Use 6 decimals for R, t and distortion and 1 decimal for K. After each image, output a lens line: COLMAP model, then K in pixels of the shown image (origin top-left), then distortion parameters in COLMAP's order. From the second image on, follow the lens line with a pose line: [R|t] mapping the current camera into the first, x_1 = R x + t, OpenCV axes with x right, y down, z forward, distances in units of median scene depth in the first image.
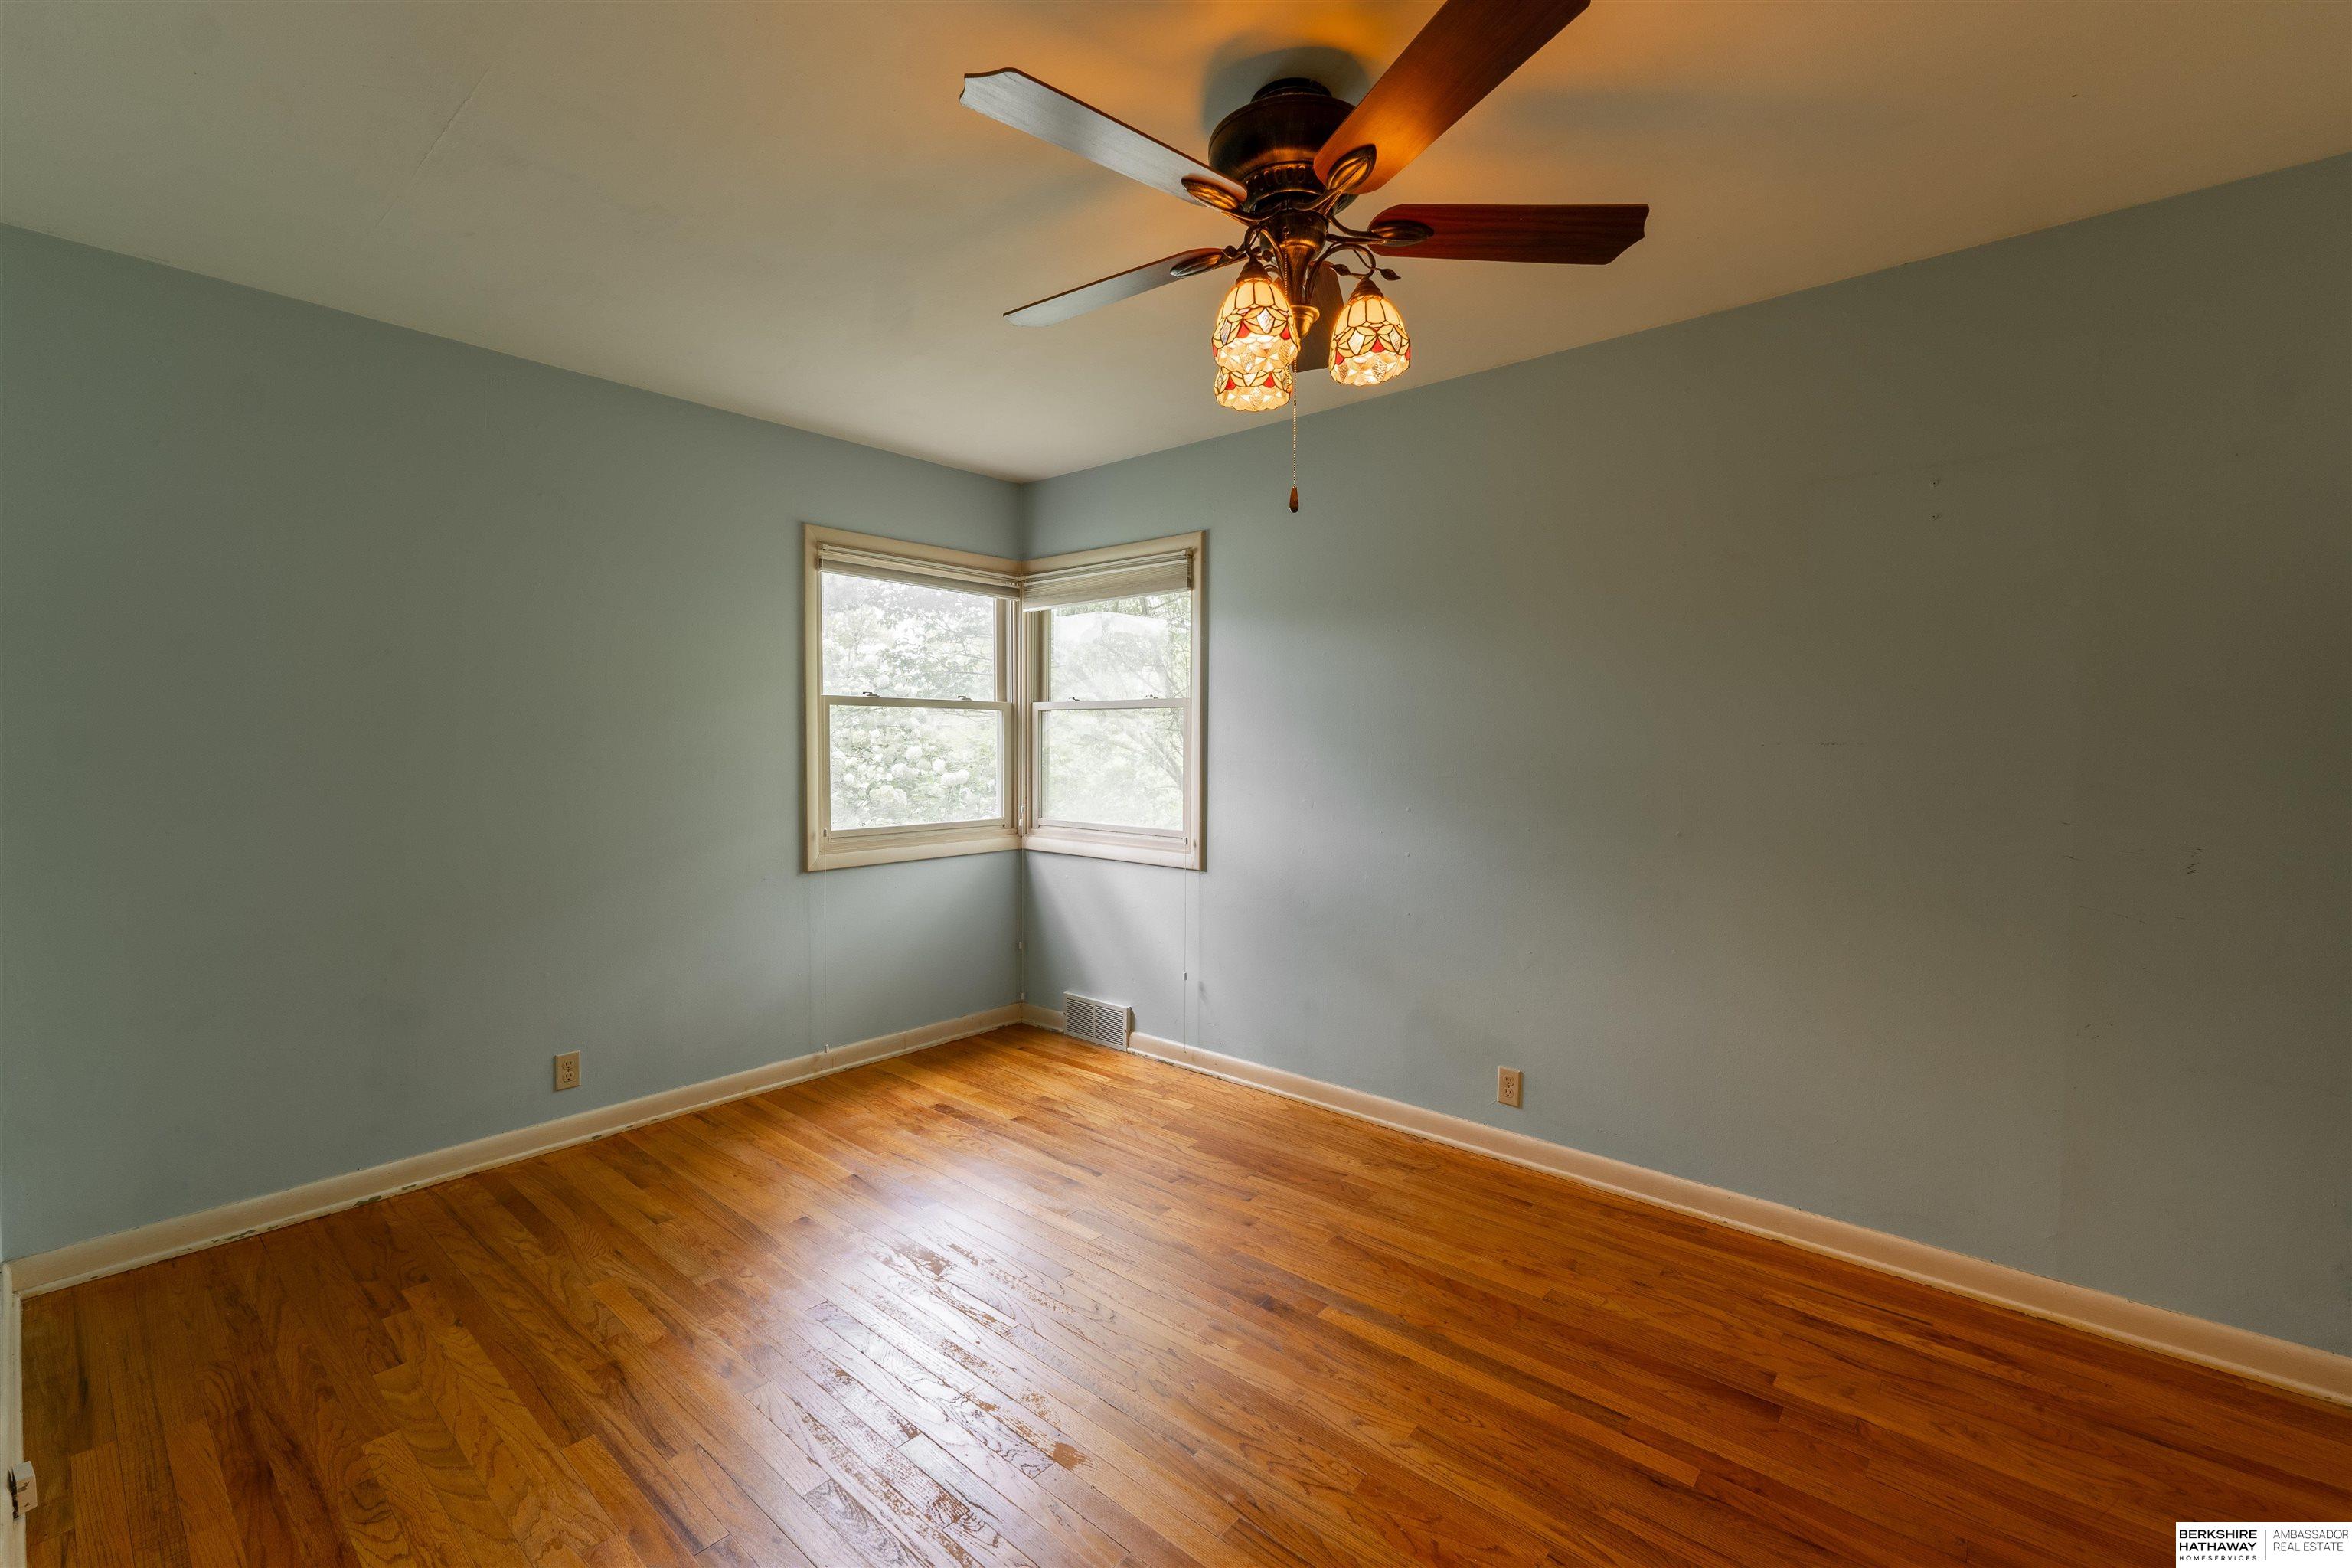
lens RADIAL K [[986.8, 0, 1172.8], [0, 986.8, 765.9], [0, 0, 1]] dist [0.001028, -0.000136]
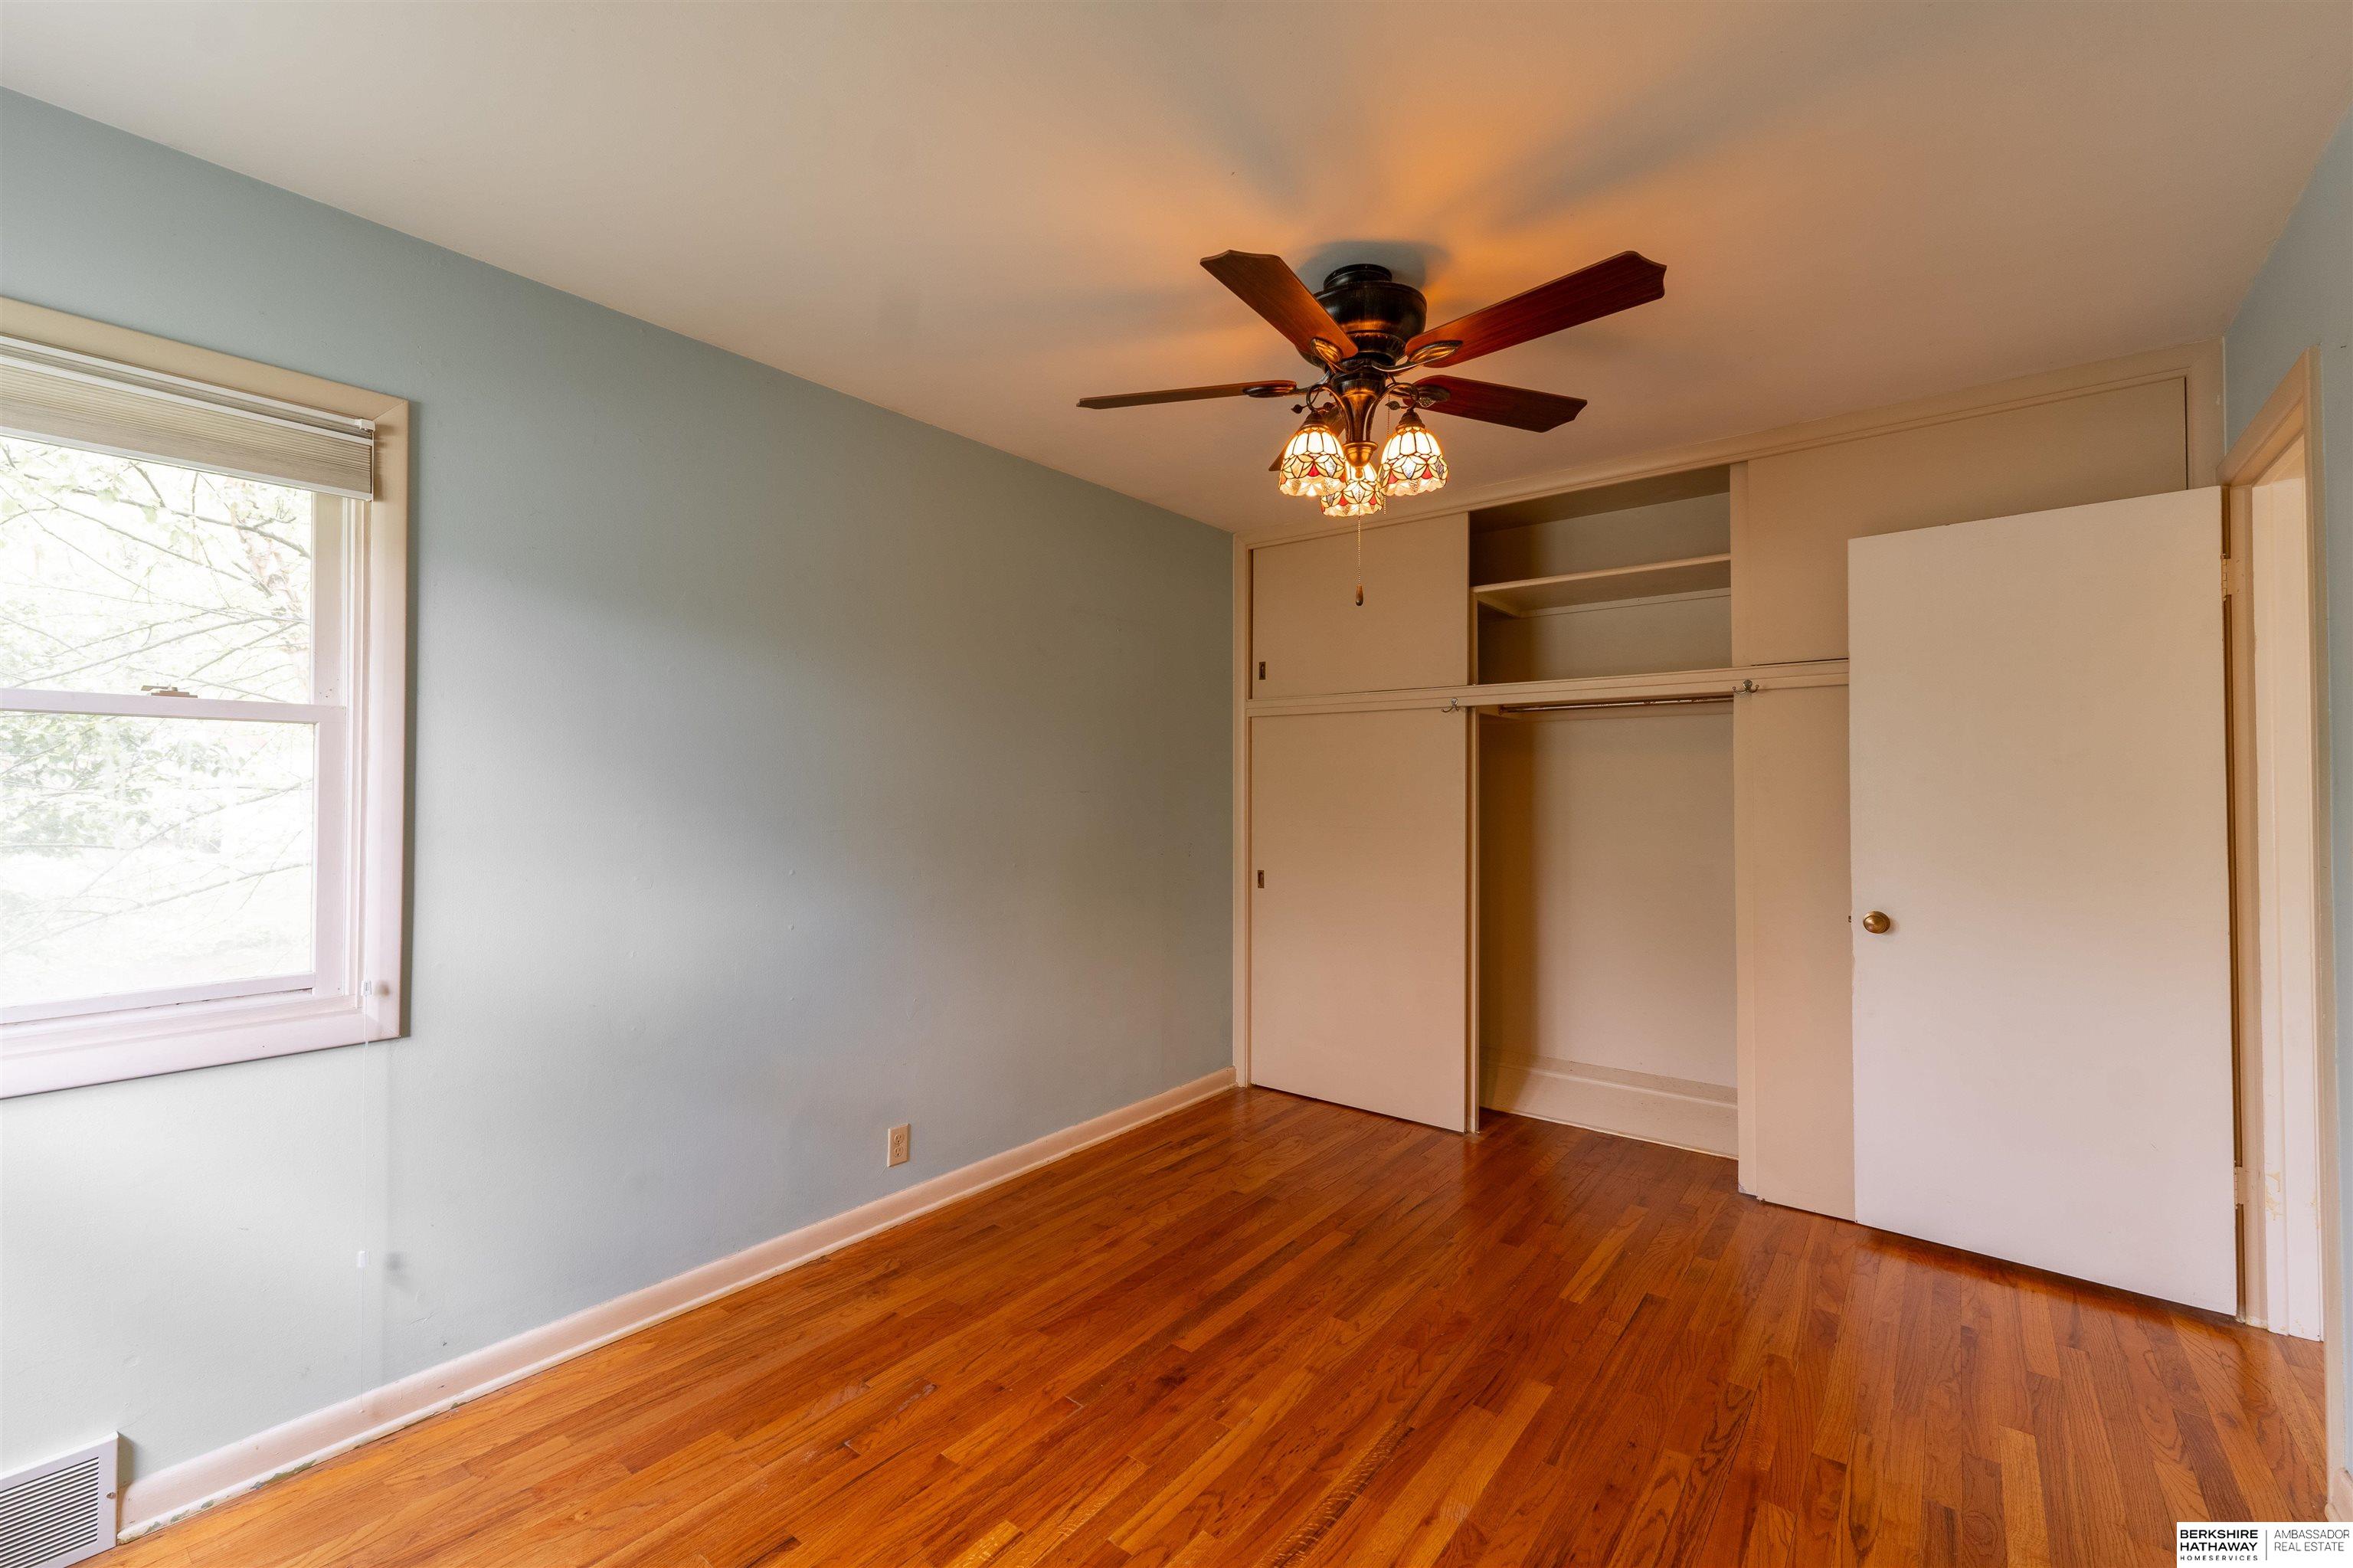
lens RADIAL K [[987.3, 0, 1173.3], [0, 987.3, 765.9], [0, 0, 1]] dist [0.001028, -0.000136]
pose [[-0.031215, 0.017979, 0.999351, -0.643351], [0.030921, 0.999377, -0.017014, -0.021219], [-0.999034, 0.030370, -0.031752, 0.753662]]
